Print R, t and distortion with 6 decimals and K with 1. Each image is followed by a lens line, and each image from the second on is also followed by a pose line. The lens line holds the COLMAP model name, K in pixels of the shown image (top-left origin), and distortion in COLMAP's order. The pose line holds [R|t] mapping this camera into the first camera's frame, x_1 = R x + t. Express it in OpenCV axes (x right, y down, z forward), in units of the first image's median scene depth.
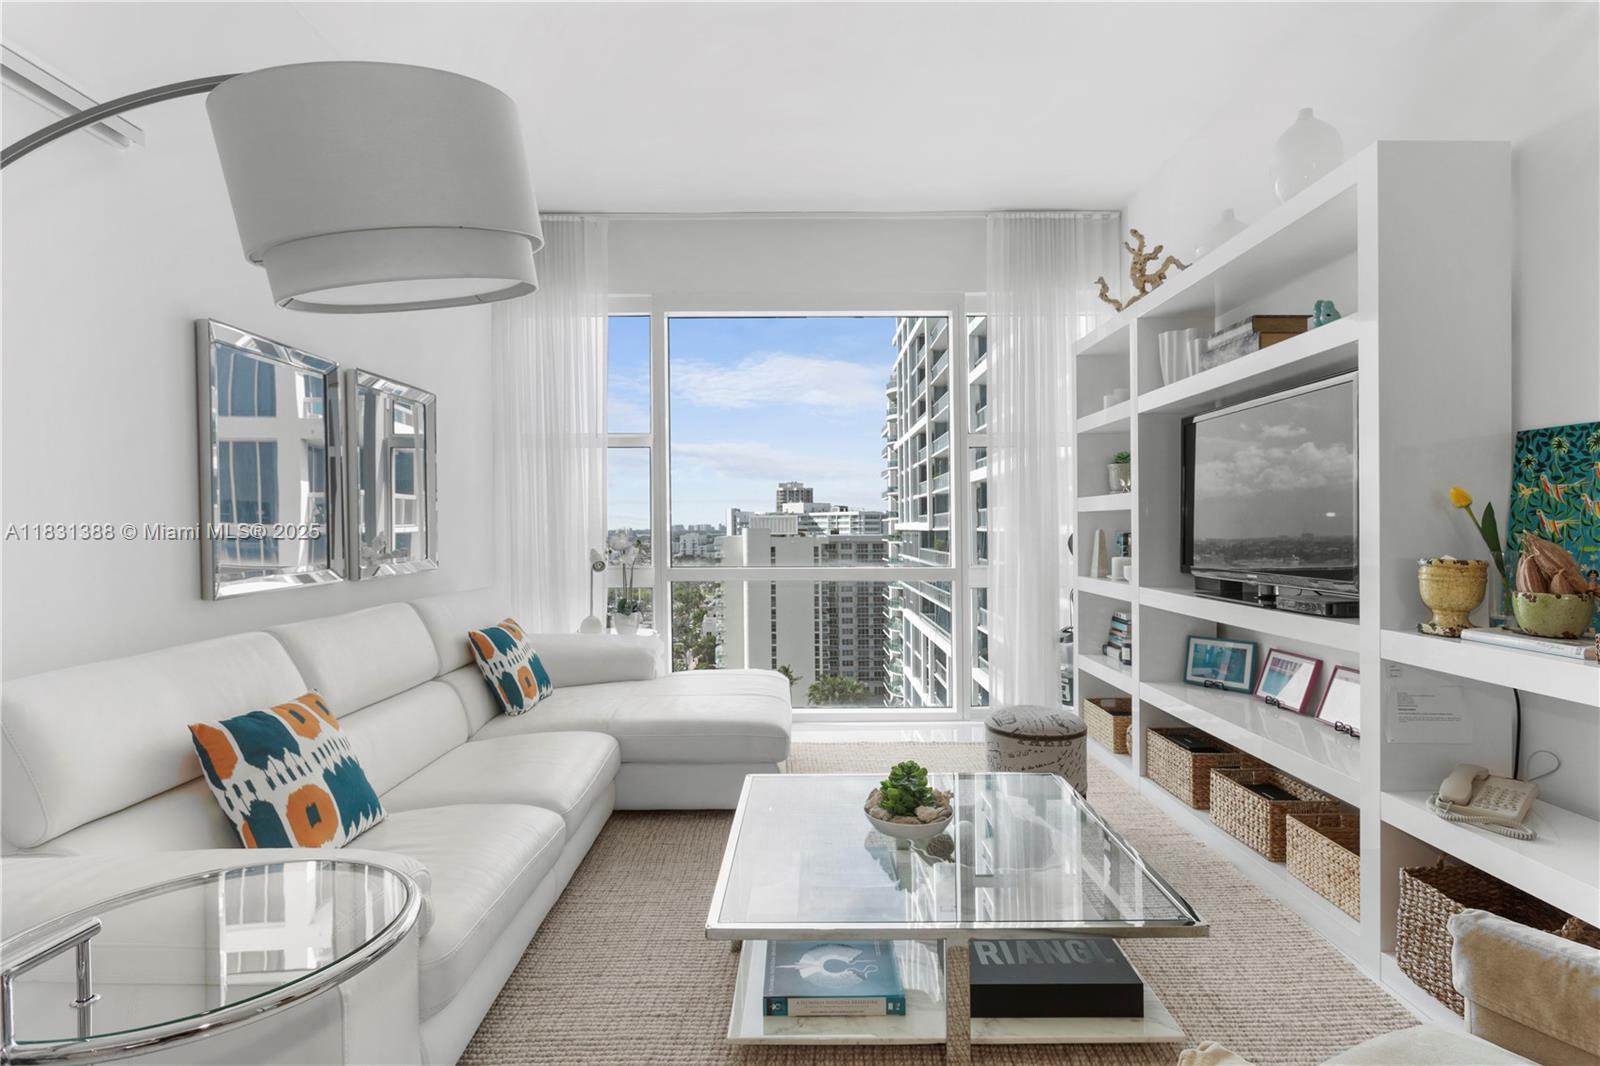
lens RADIAL K [[811.9, 0, 797.8], [0, 811.9, 525.1], [0, 0, 1]] dist [-0.013430, 0.009414]
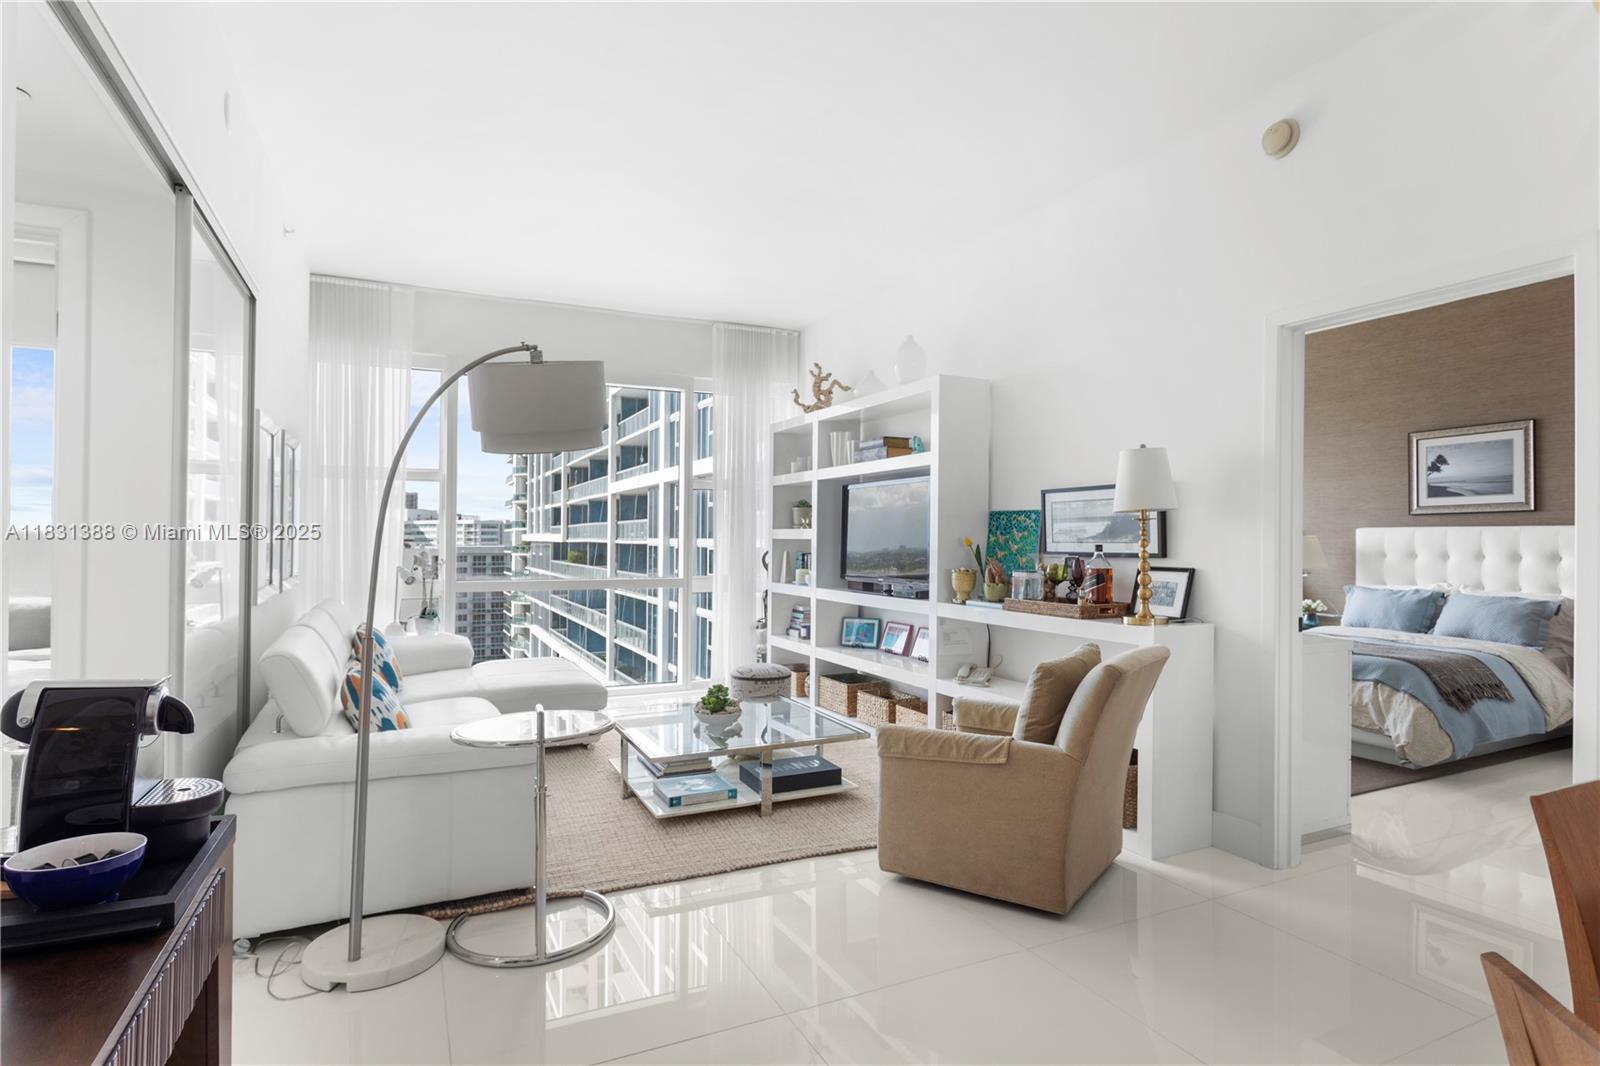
lens RADIAL K [[847.2, 0, 795.7], [0, 847.2, 553.8], [0, 0, 1]] dist [-0.015418, 0.010365]
pose [[0.904340, -0.001160, 0.426811, -0.352346], [-0.007816, 0.999784, 0.019278, -0.024815], [-0.426741, -0.020770, 0.904135, -0.529986]]
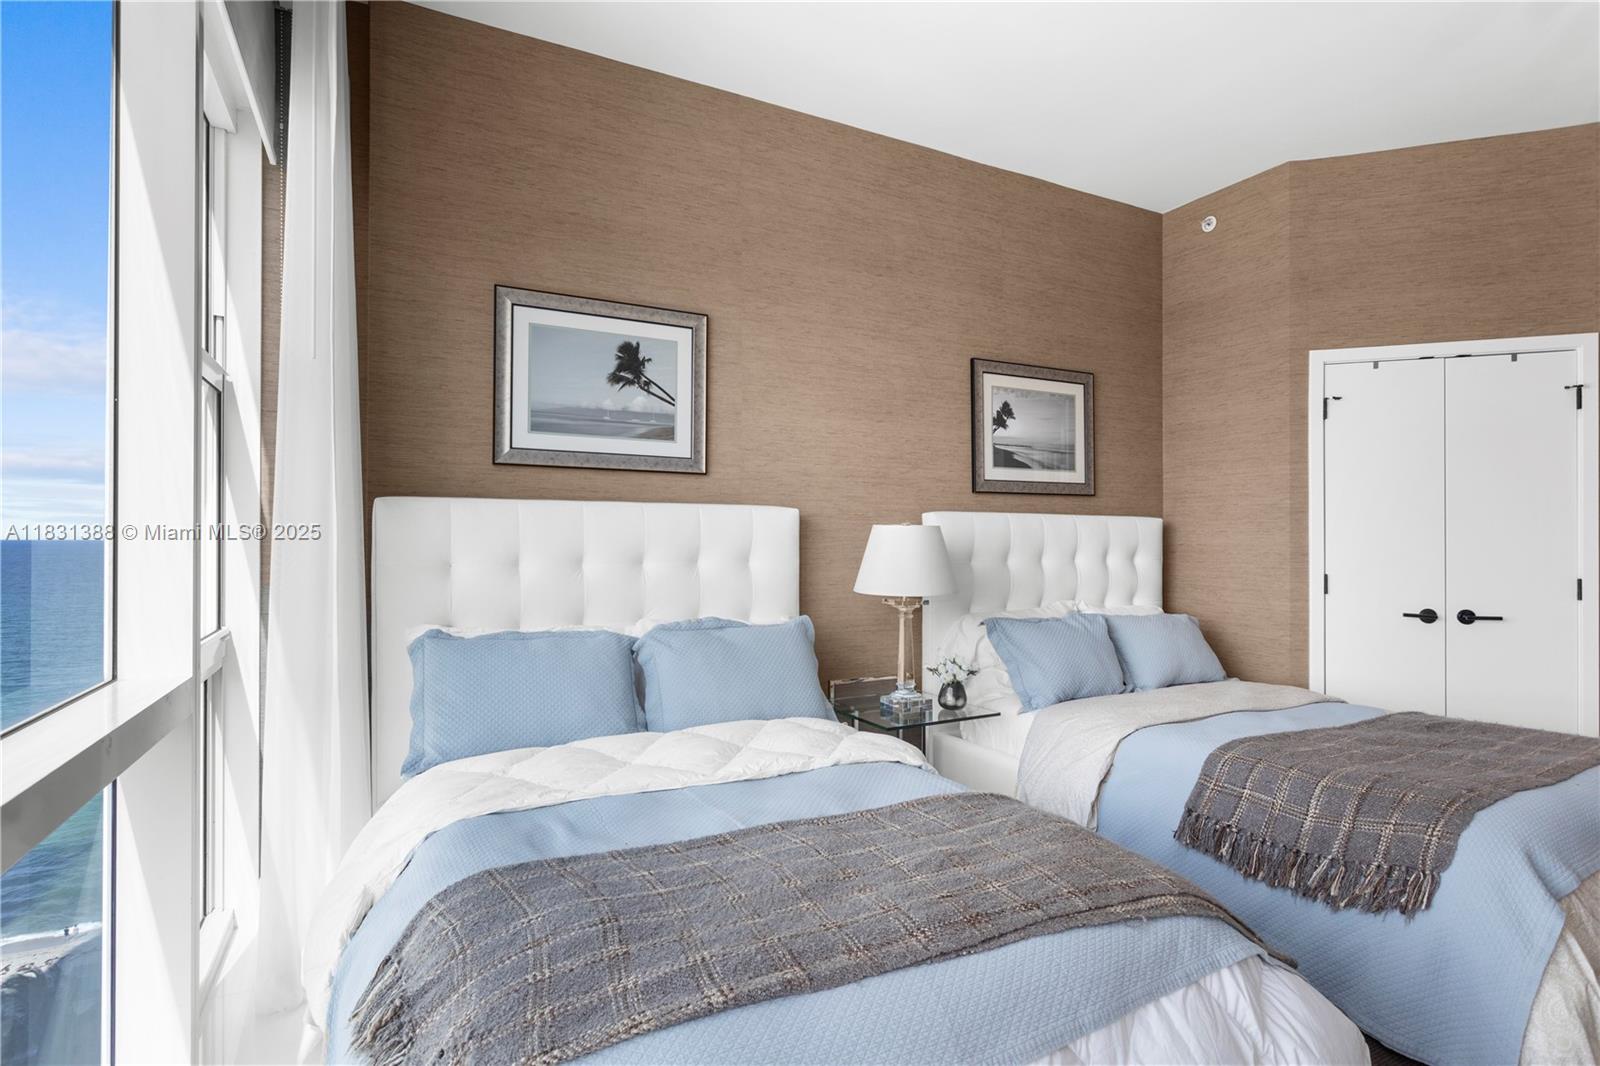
lens RADIAL K [[811.9, 0, 791.8], [0, 811.9, 545.1], [0, 0, 1]] dist [-0.013430, 0.009414]
pose [[-0.458932, -0.000783, 0.888471, 0.832433], [-0.007721, 0.999965, -0.003106, -0.008924], [-0.888438, -0.008285, -0.458922, 1.332565]]
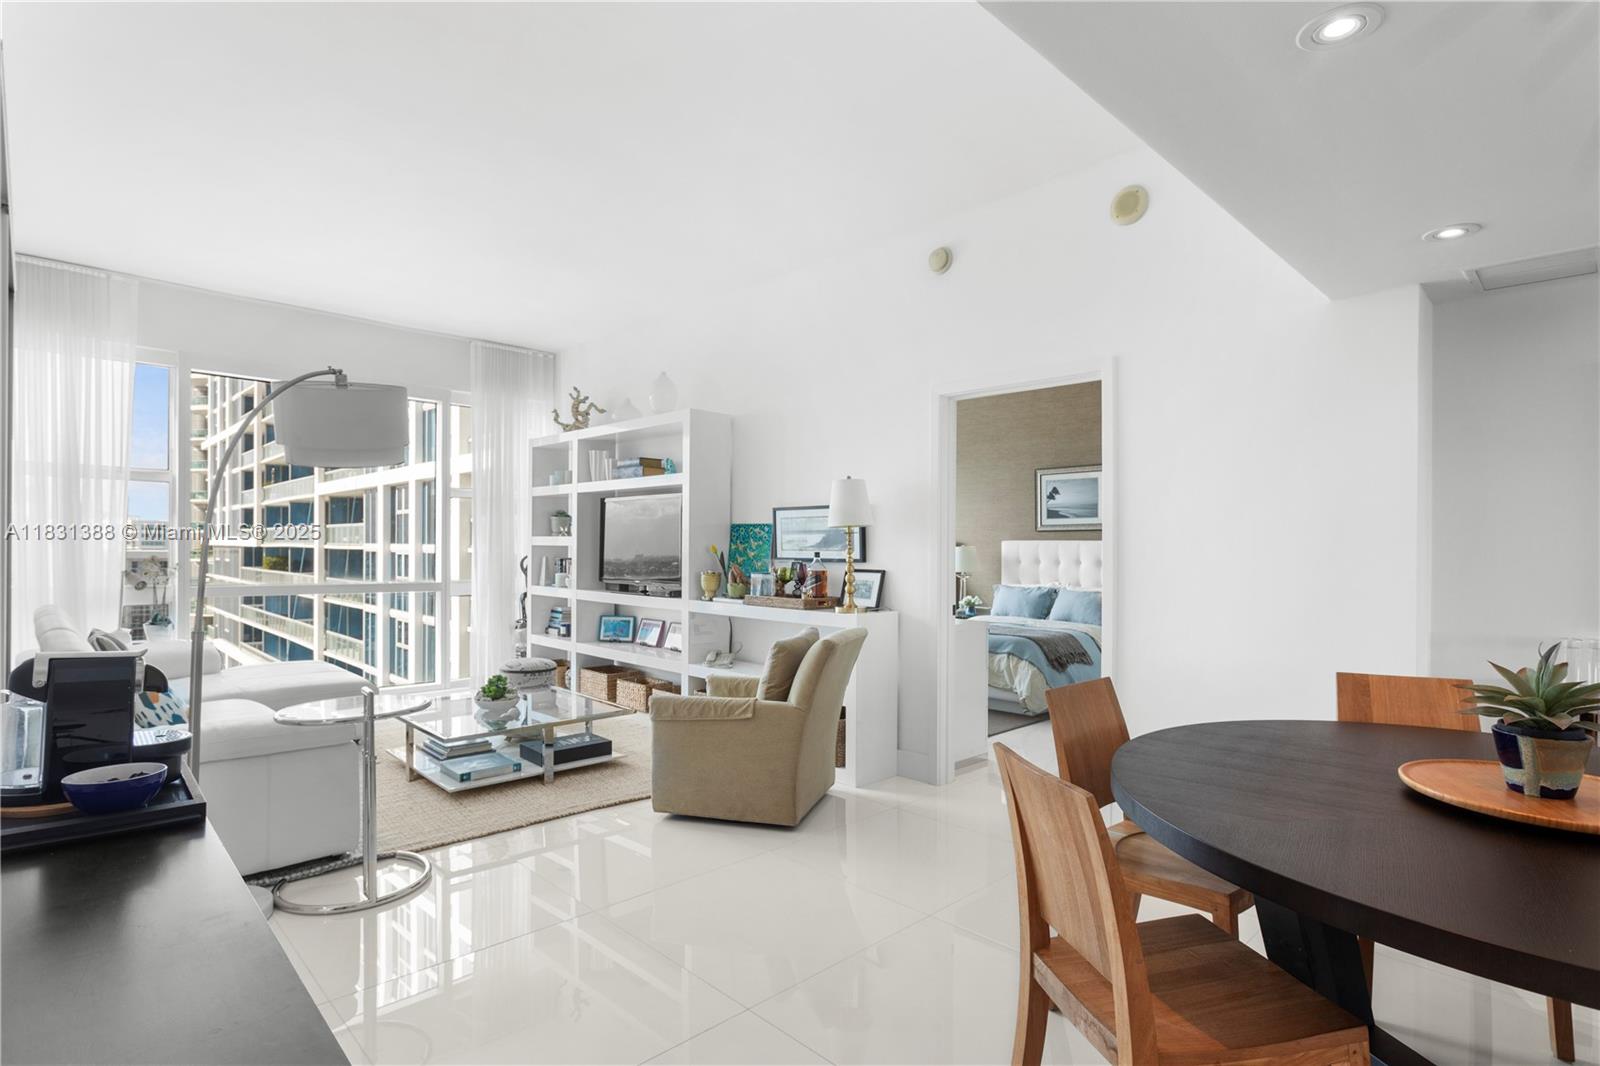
lens RADIAL K [[811.9, 0, 802.6], [0, 811.9, 562.1], [0, 0, 1]] dist [-0.013430, 0.009414]
pose [[0.716701, -0.000936, 0.697380, -0.494144], [-0.015574, 0.999728, 0.017347, -0.024900], [-0.697207, -0.023293, 0.716491, -0.662102]]
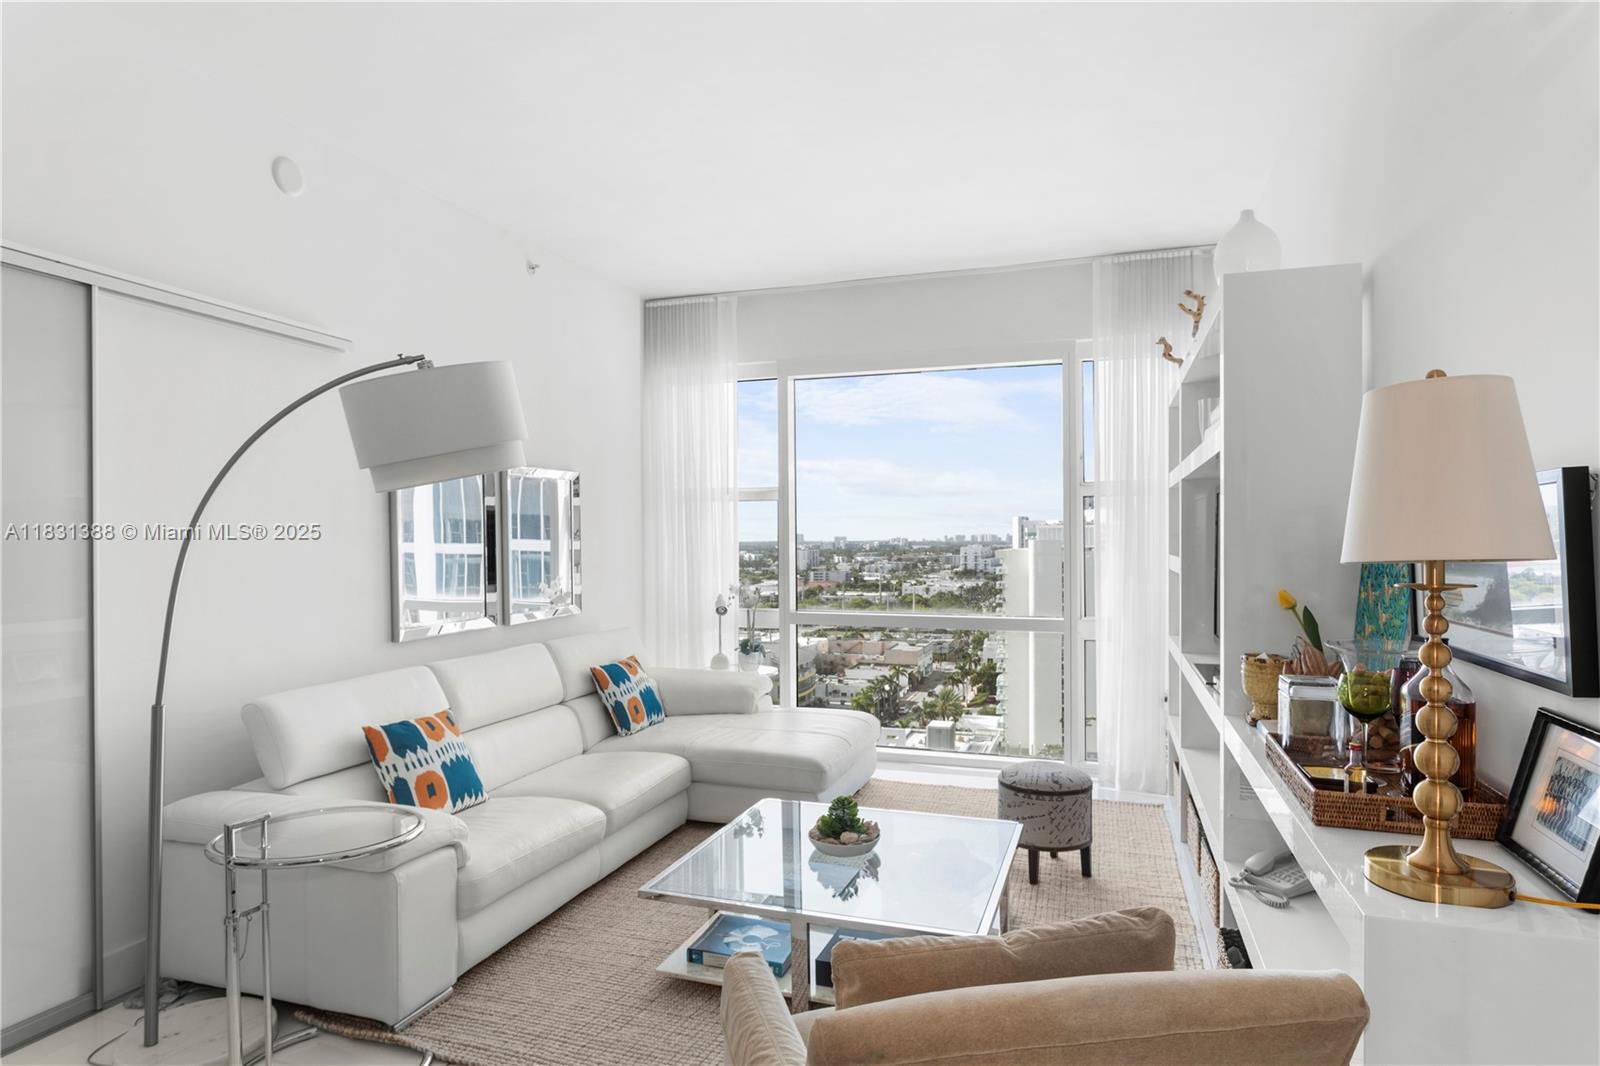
lens RADIAL K [[915.0, 0, 780.8], [0, 915.0, 551.3], [0, 0, 1]] dist [-0.021217, 0.002062]
pose [[0.943351, 0.005716, -0.331747, 0.342000], [-0.000023, 0.999853, 0.017162, -0.071767], [0.331796, -0.016182, 0.943212, -0.231425]]
